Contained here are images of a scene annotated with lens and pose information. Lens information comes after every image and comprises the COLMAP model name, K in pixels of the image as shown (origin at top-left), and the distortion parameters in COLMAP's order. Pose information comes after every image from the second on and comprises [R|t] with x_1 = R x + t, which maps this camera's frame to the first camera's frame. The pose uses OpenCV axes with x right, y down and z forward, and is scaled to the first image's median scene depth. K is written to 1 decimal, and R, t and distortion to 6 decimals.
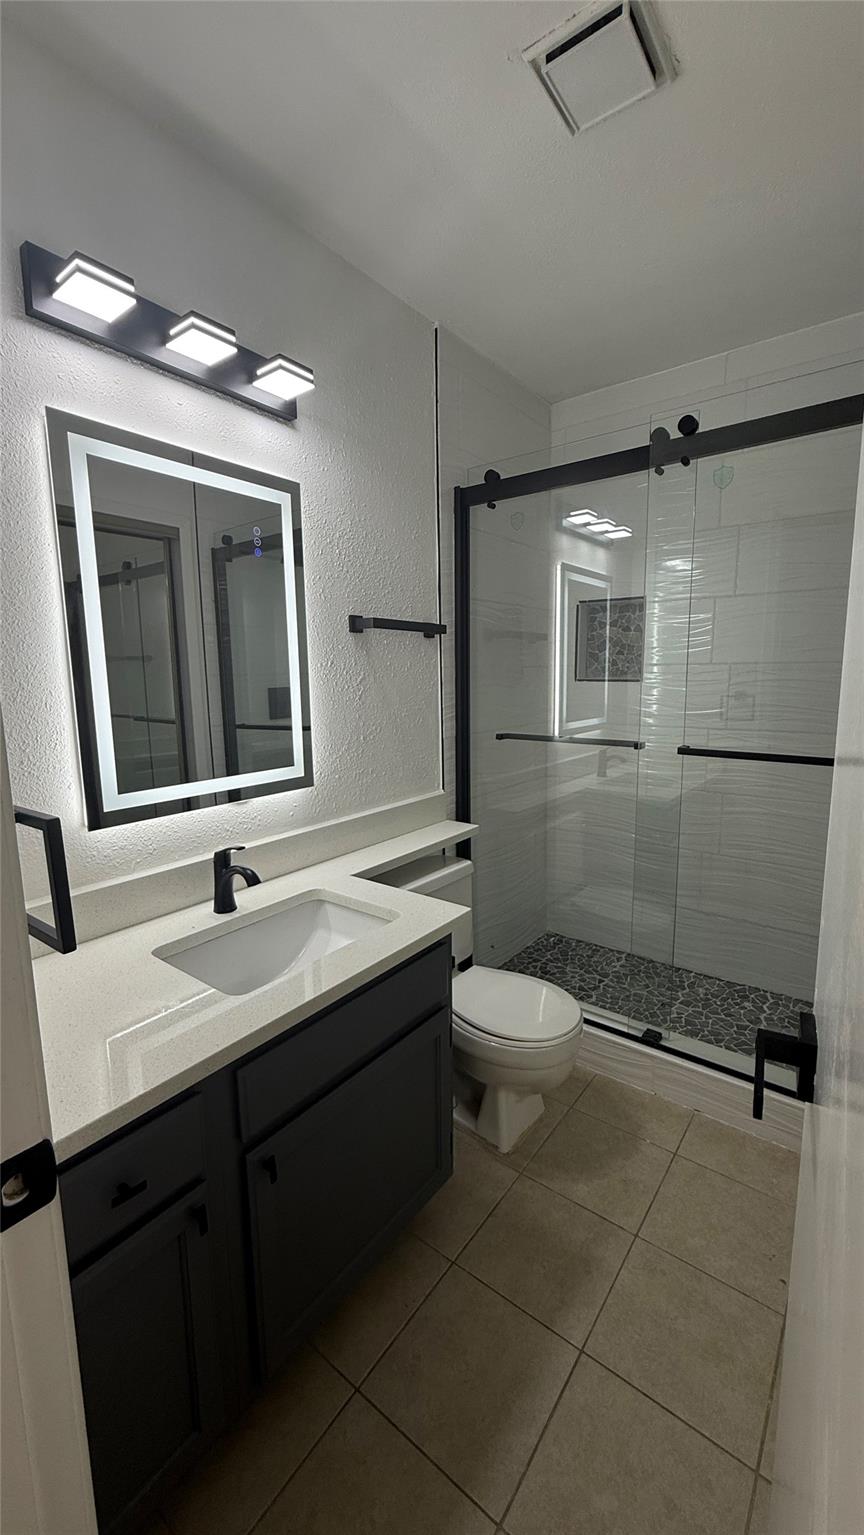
lens RADIAL K [[612.4, 0, 434.0], [0, 612.4, 766.6], [0, 0, 1]] dist [-0.001997, -0.000042]
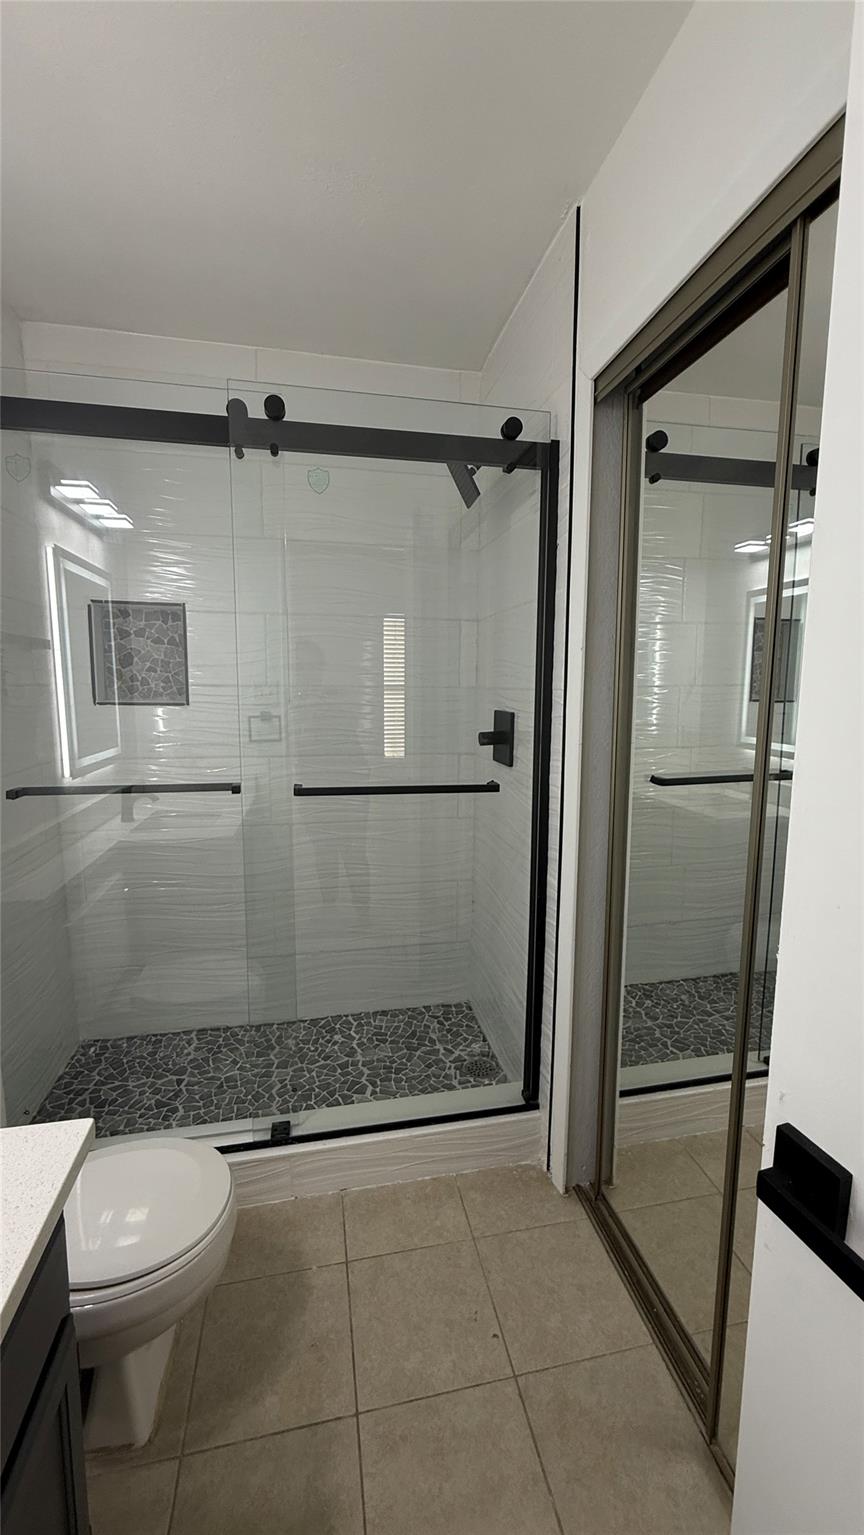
lens RADIAL K [[612.4, 0, 434.0], [0, 612.4, 764.0], [0, 0, 1]] dist [-0.001997, -0.000042]
pose [[0.654625, -0.081951, 0.751499, -0.071748], [0.100338, 0.994730, 0.021073, -0.041836], [-0.749266, 0.061609, 0.659398, 0.196367]]
